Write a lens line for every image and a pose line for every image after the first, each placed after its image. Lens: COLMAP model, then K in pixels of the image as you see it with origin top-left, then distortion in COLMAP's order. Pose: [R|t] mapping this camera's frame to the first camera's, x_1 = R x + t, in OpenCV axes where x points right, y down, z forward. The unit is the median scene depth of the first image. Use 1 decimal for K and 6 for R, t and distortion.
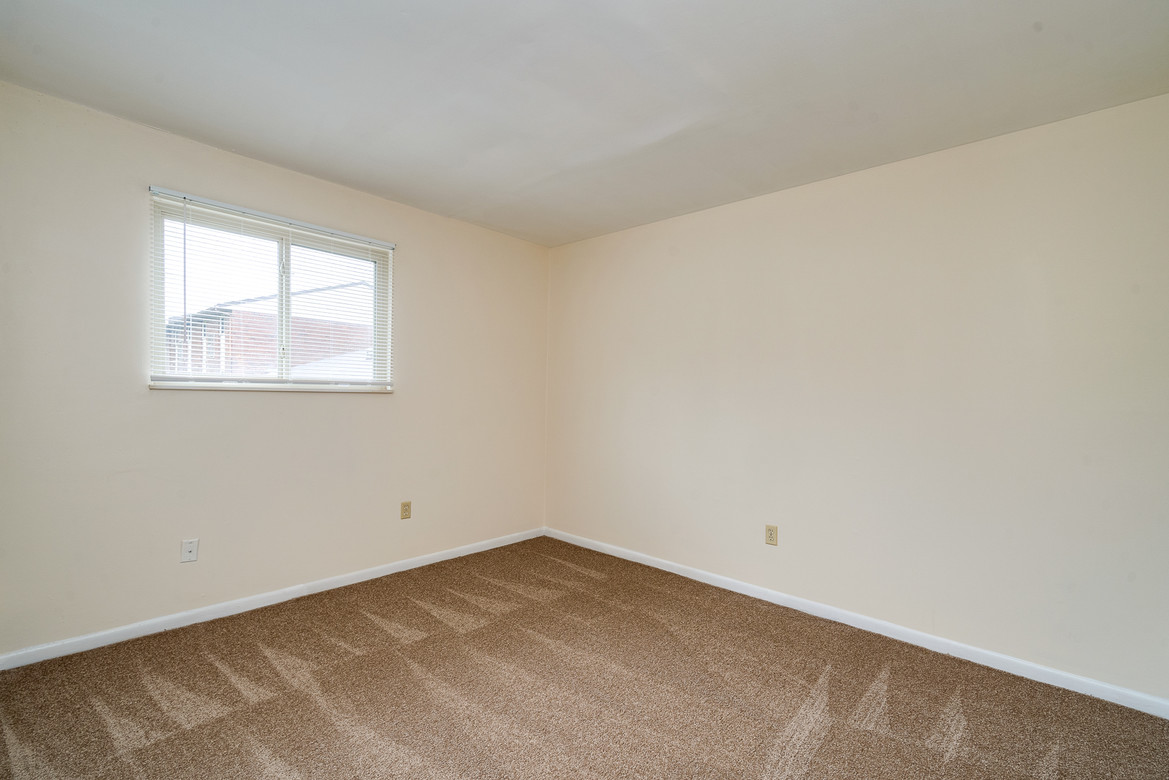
lens RADIAL K [[586.9, 0, 584.6], [0, 586.9, 396.9], [0, 0, 1]] dist [0.006069, -0.000209]
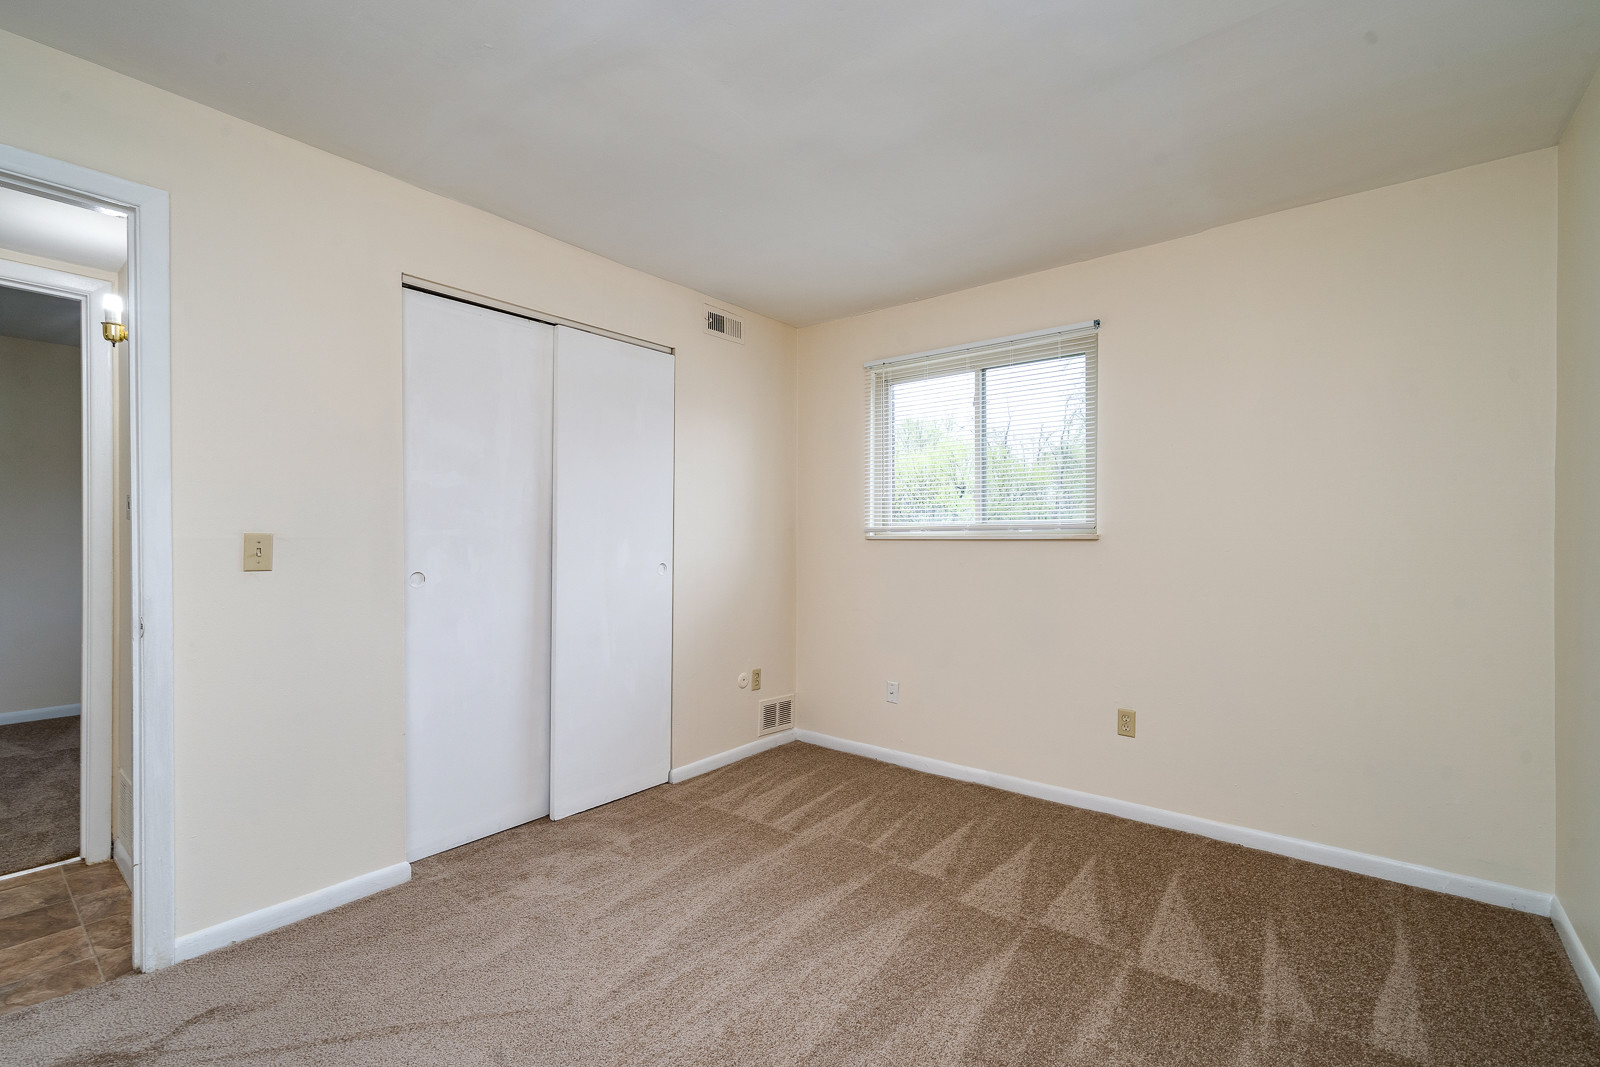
lens RADIAL K [[707.4, 0, 788.9], [0, 707.4, 528.7], [0, 0, 1]] dist [0.003517, -0.000467]
pose [[0.005711, -0.032887, -0.999443, 0.536265], [-0.003146, 0.999454, -0.032906, 0.009077], [0.999979, 0.003332, 0.005604, 0.714417]]
